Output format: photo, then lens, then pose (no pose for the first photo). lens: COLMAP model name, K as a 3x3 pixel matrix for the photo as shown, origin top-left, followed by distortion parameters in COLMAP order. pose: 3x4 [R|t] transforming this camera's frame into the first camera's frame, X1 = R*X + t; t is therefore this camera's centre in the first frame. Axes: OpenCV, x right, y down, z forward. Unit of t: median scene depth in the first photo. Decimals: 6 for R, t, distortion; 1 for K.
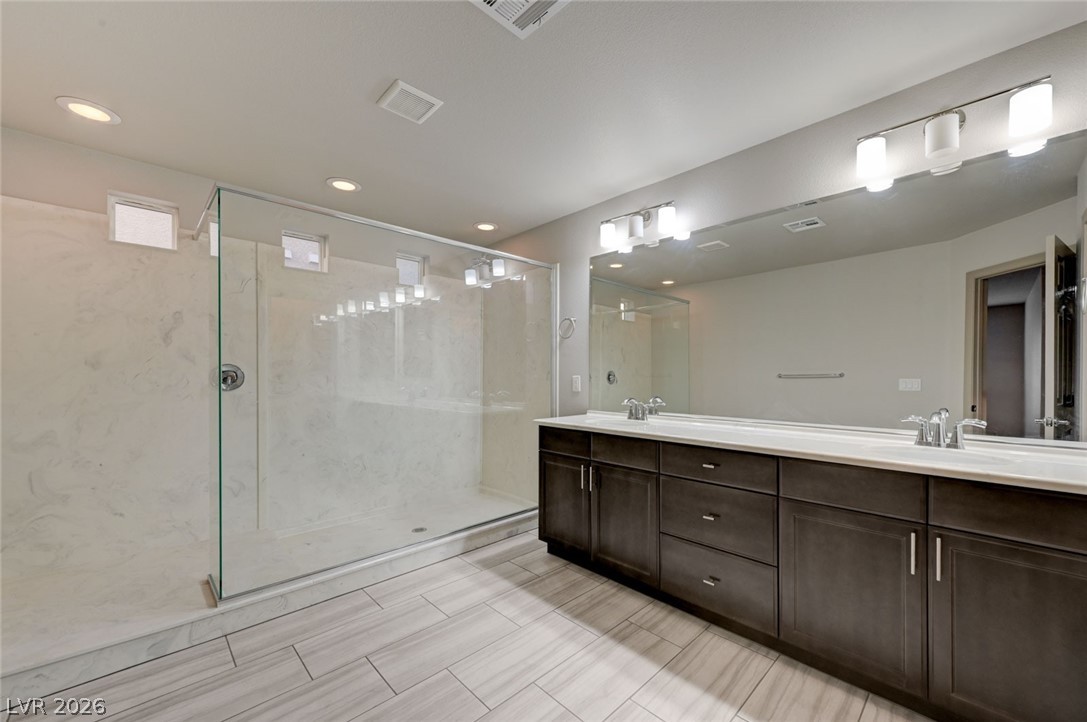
lens RADIAL K [[435.1, 0, 558.2], [0, 435.1, 367.9], [0, 0, 1]] dist [-0.010788, 0.001041]
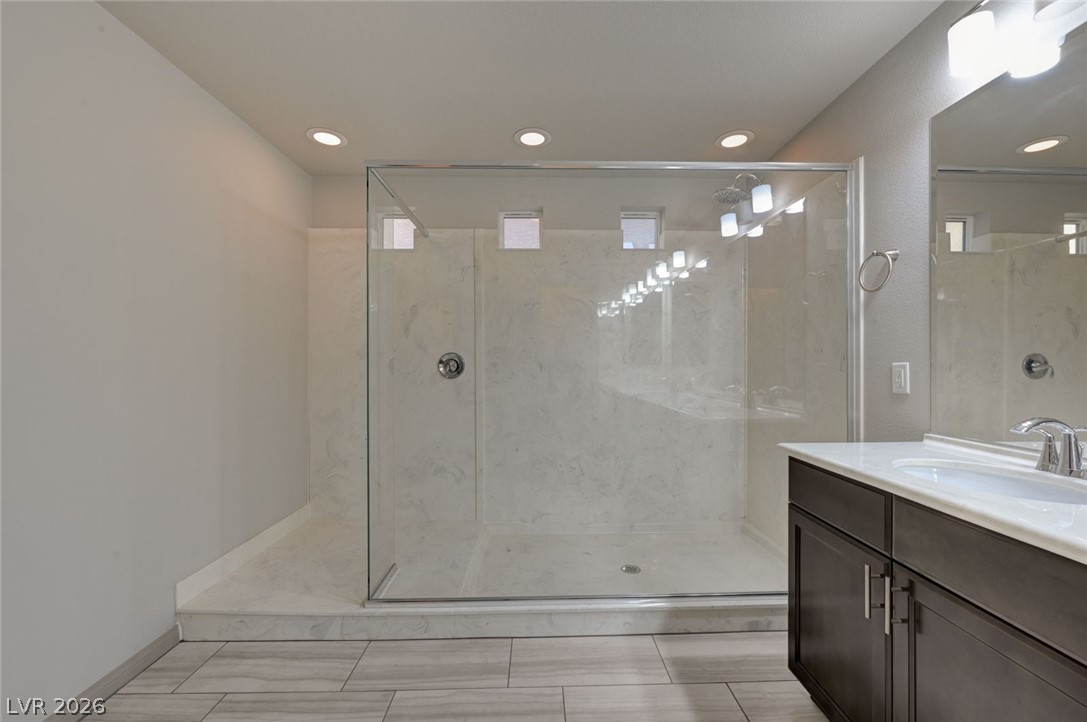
lens RADIAL K [[435.1, 0, 549.4], [0, 435.1, 360.0], [0, 0, 1]] dist [-0.010788, 0.001041]
pose [[0.718239, -0.008821, -0.695741, 0.114073], [0.014568, 0.999891, 0.002362, 0.009238], [0.695644, -0.011832, 0.718289, 0.408336]]
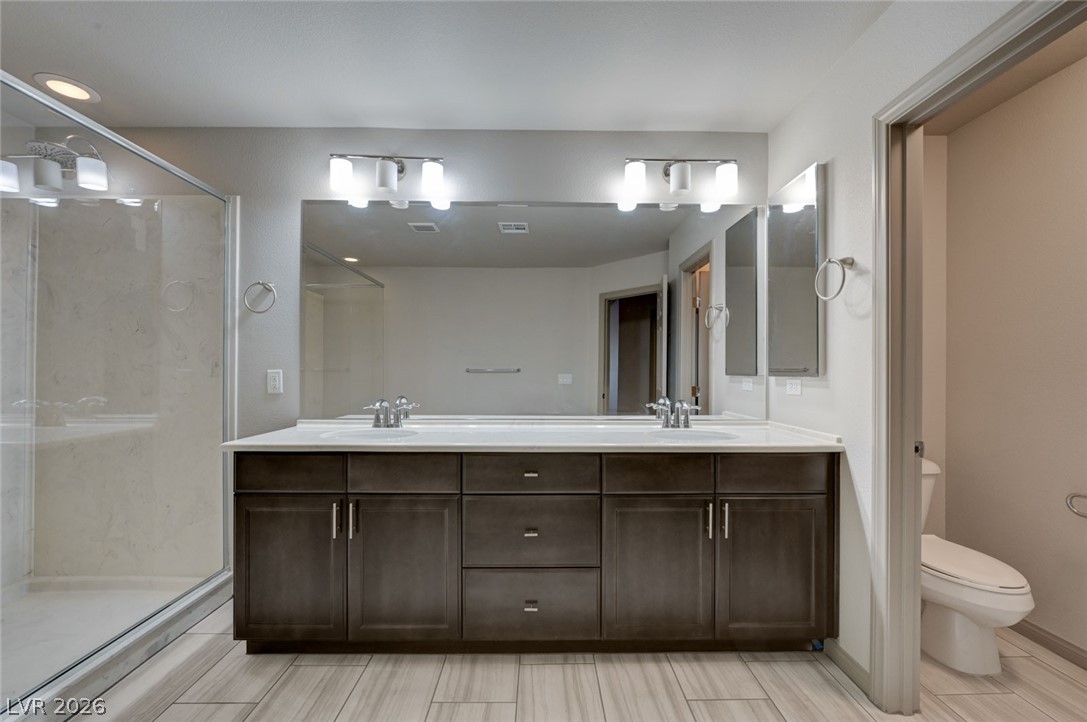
lens RADIAL K [[435.1, 0, 552.1], [0, 435.1, 366.1], [0, 0, 1]] dist [-0.010788, 0.001041]
pose [[0.682905, 0.009958, 0.730439, -0.180516], [-0.014955, 0.999888, 0.000351, 0.006657], [-0.730354, -0.011163, 0.682978, 0.265613]]
